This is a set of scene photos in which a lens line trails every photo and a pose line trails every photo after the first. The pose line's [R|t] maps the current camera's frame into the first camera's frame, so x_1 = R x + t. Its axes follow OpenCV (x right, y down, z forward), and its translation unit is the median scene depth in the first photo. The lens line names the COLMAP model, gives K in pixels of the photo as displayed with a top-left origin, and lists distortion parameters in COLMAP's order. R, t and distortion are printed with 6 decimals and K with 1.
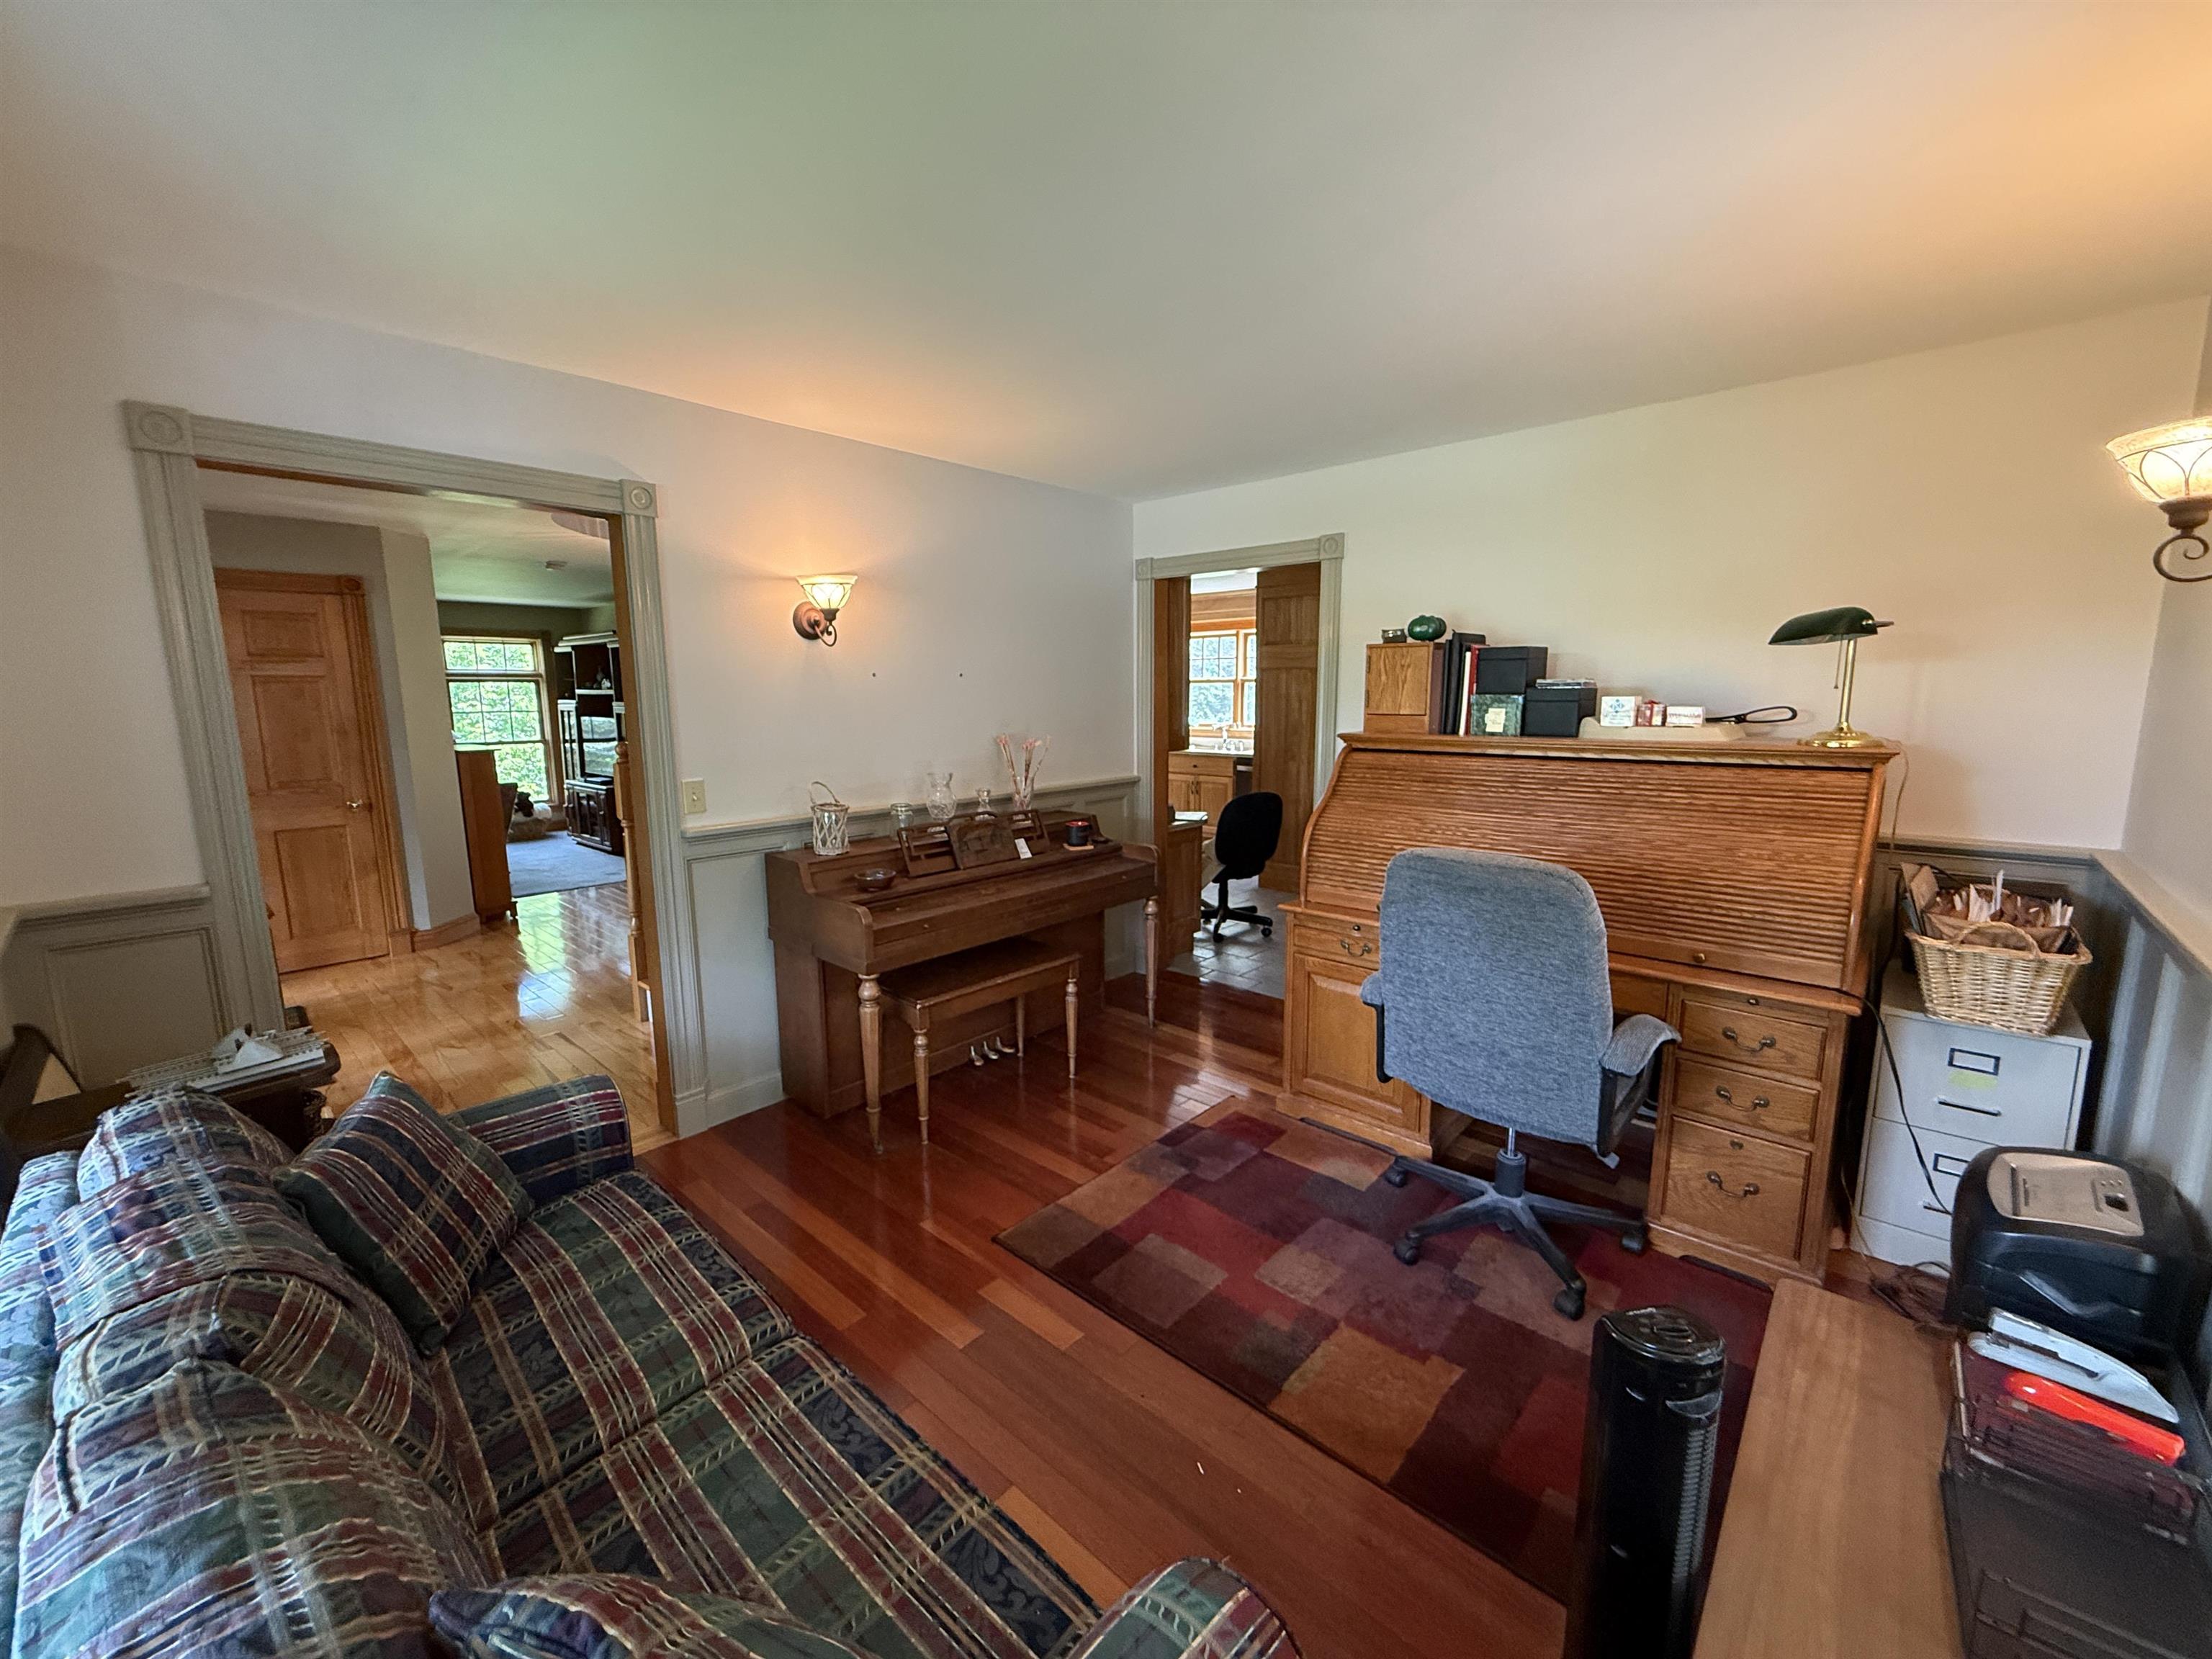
lens RADIAL K [[881.6, 0, 1098.9], [0, 881.6, 831.8], [0, 0, 1]] dist [-0.000686, -0.000053]
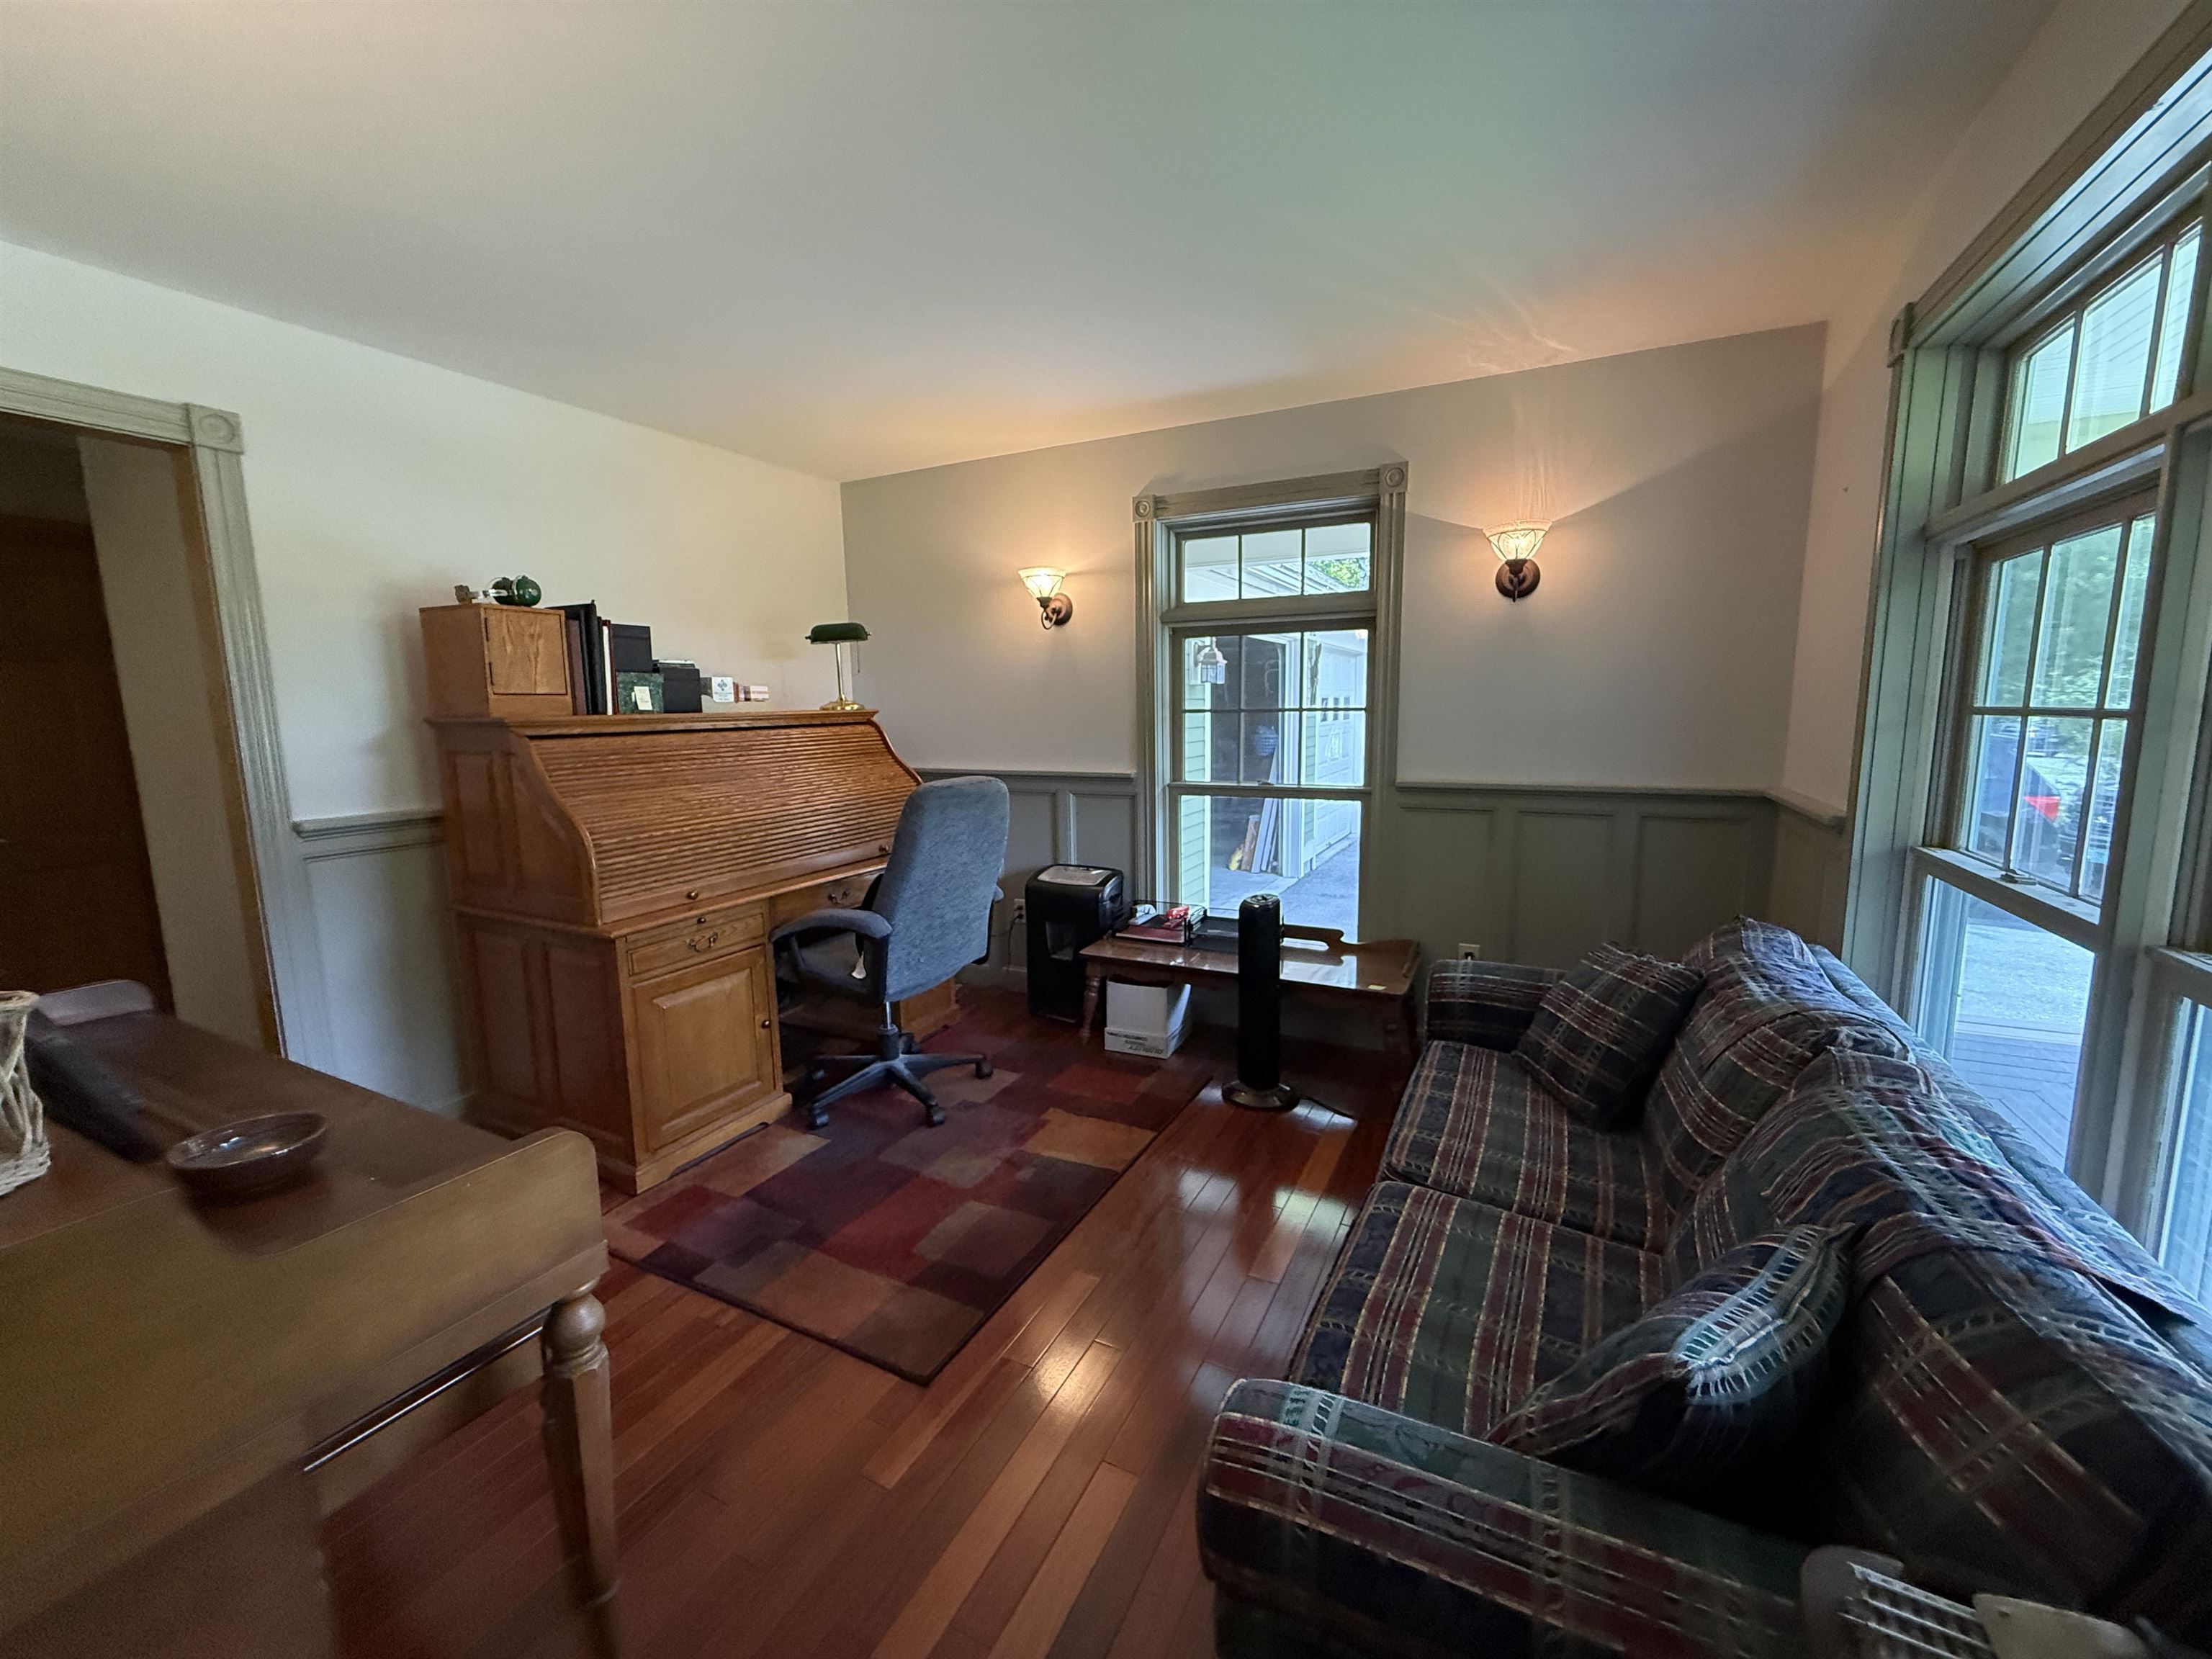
lens RADIAL K [[881.6, 0, 1098.9], [0, 881.6, 831.8], [0, 0, 1]] dist [-0.000686, -0.000053]
pose [[-0.262239, -0.126676, 0.956652, -0.717255], [0.169015, 0.969994, 0.174773, -0.073975], [-0.950087, 0.207521, -0.232960, 0.848011]]
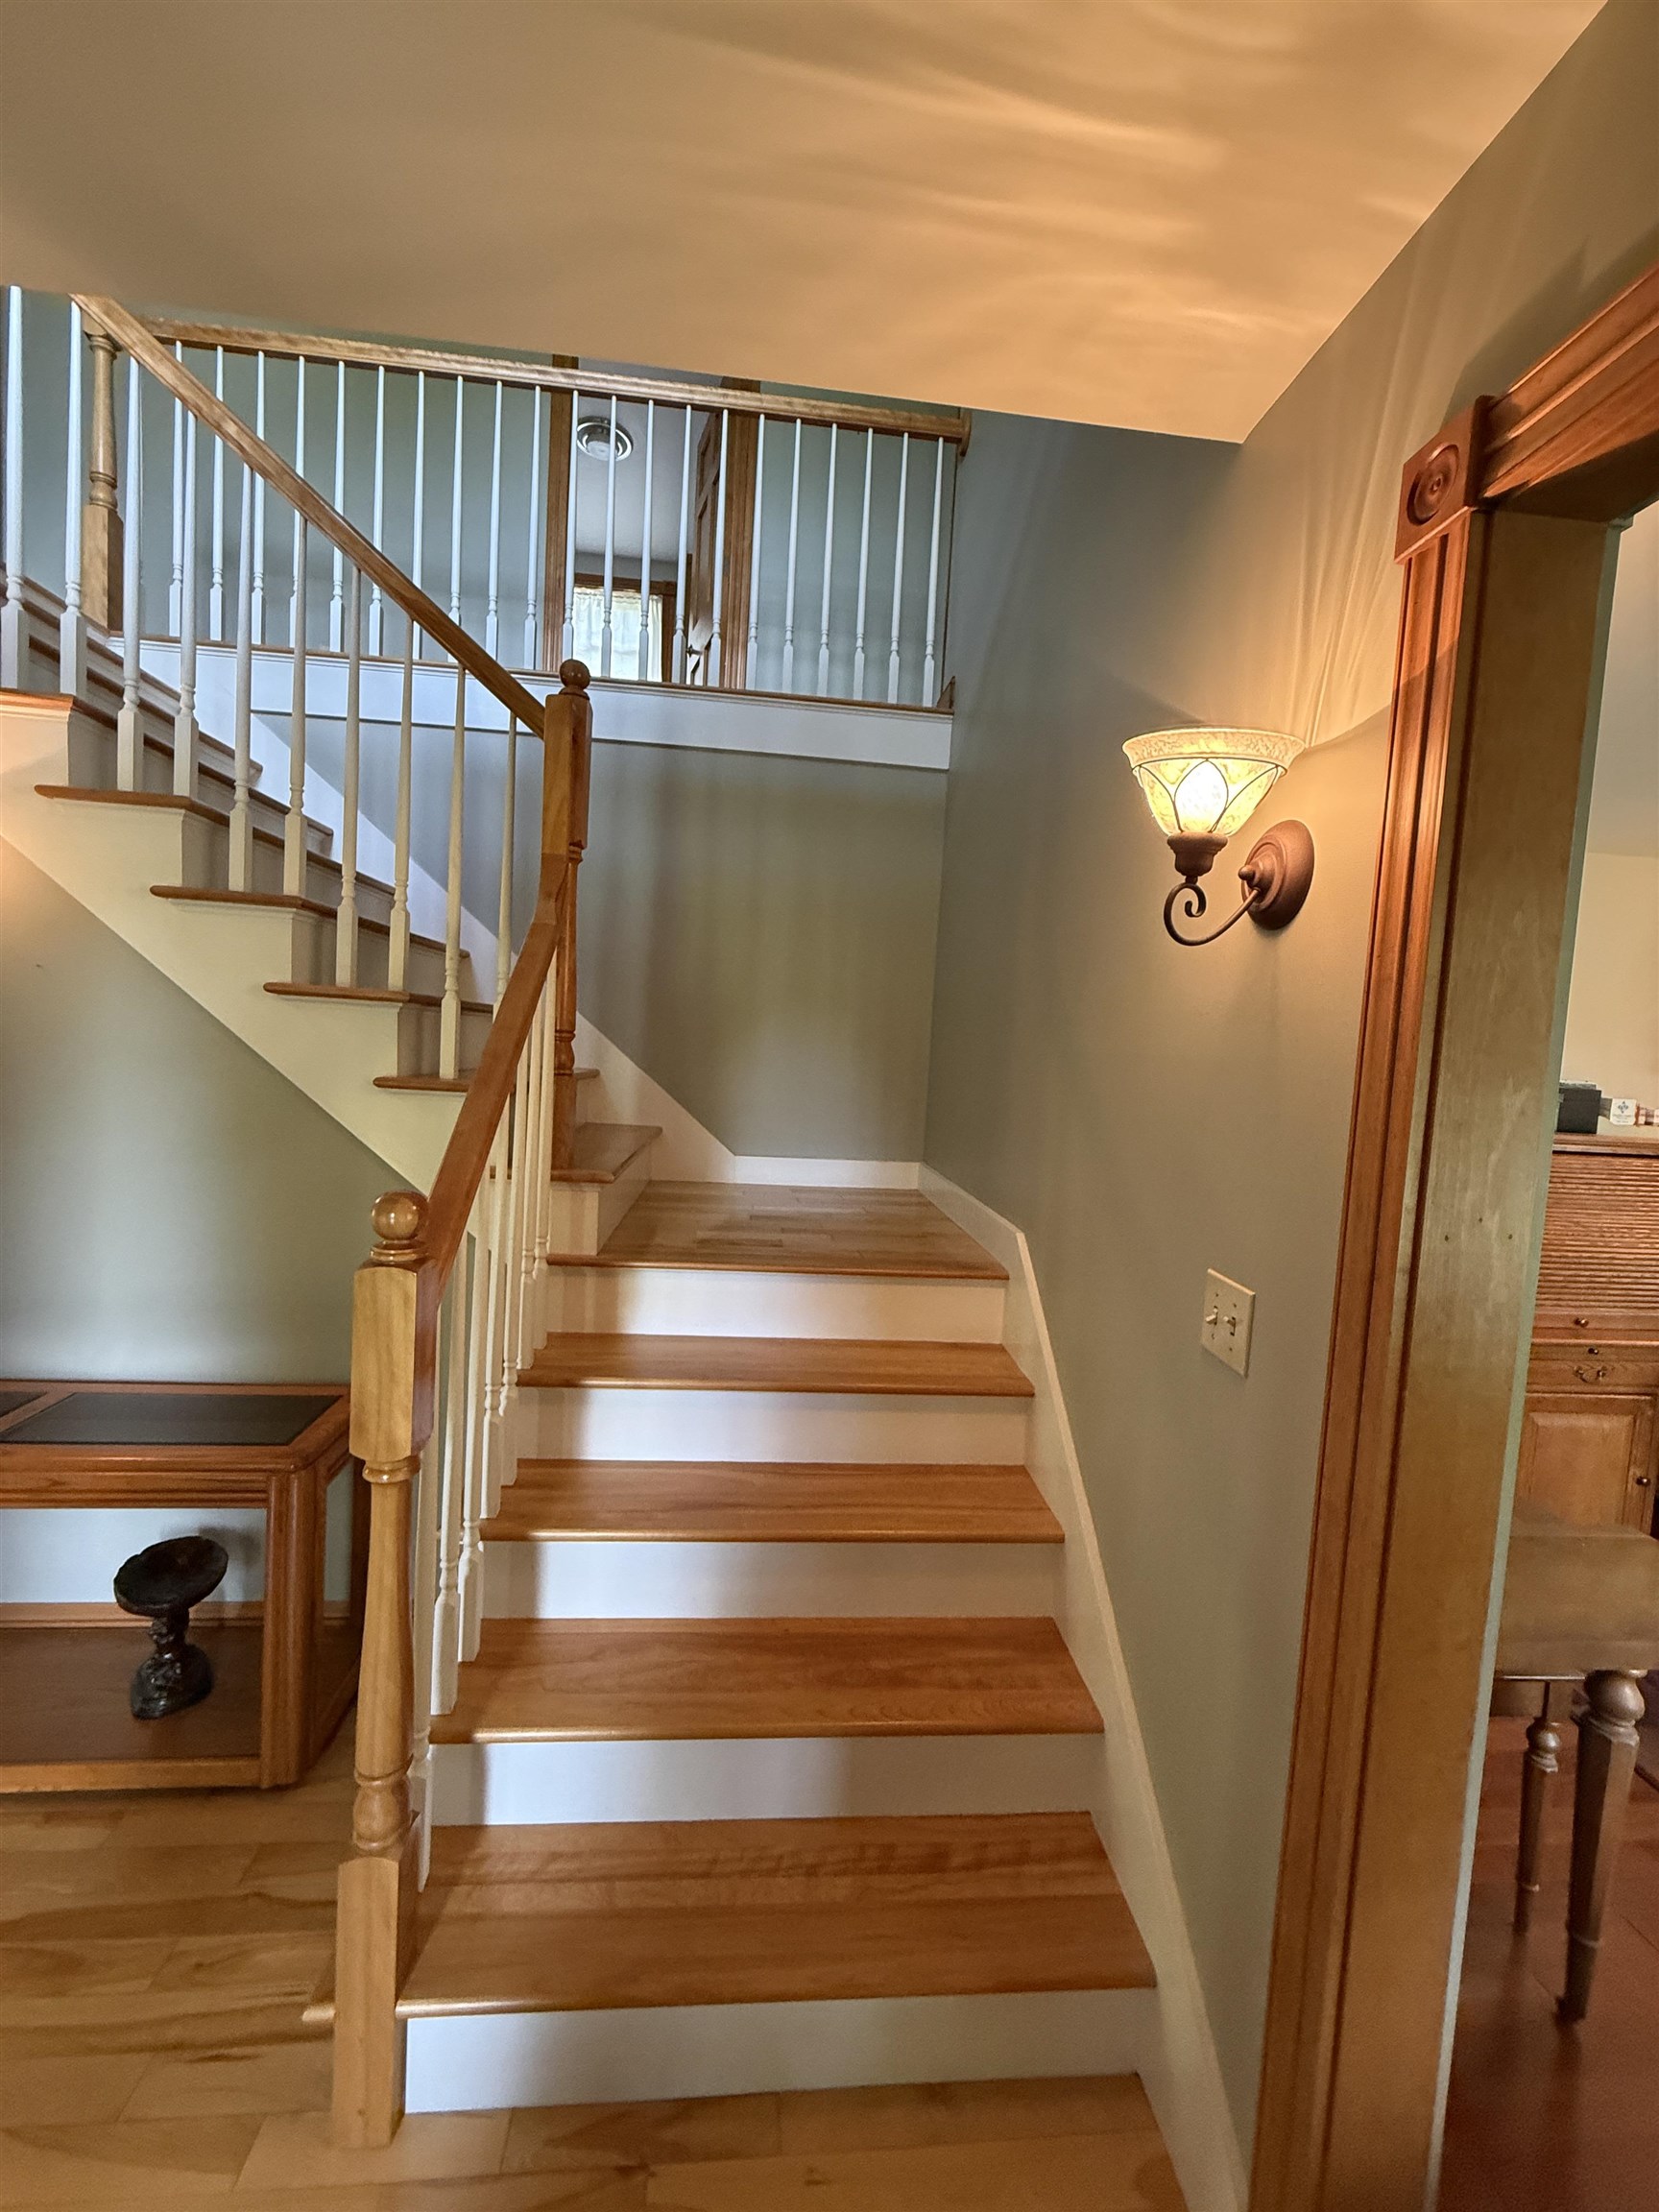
lens RADIAL K [[881.6, 0, 831.2], [0, 881.6, 1101.9], [0, 0, 1]] dist [-0.000686, -0.000053]
pose [[0.669297, 0.000048, 0.742995, -0.952603], [0.054679, 0.997285, -0.049320, -0.151844], [-0.740980, 0.073636, 0.667477, 1.012484]]
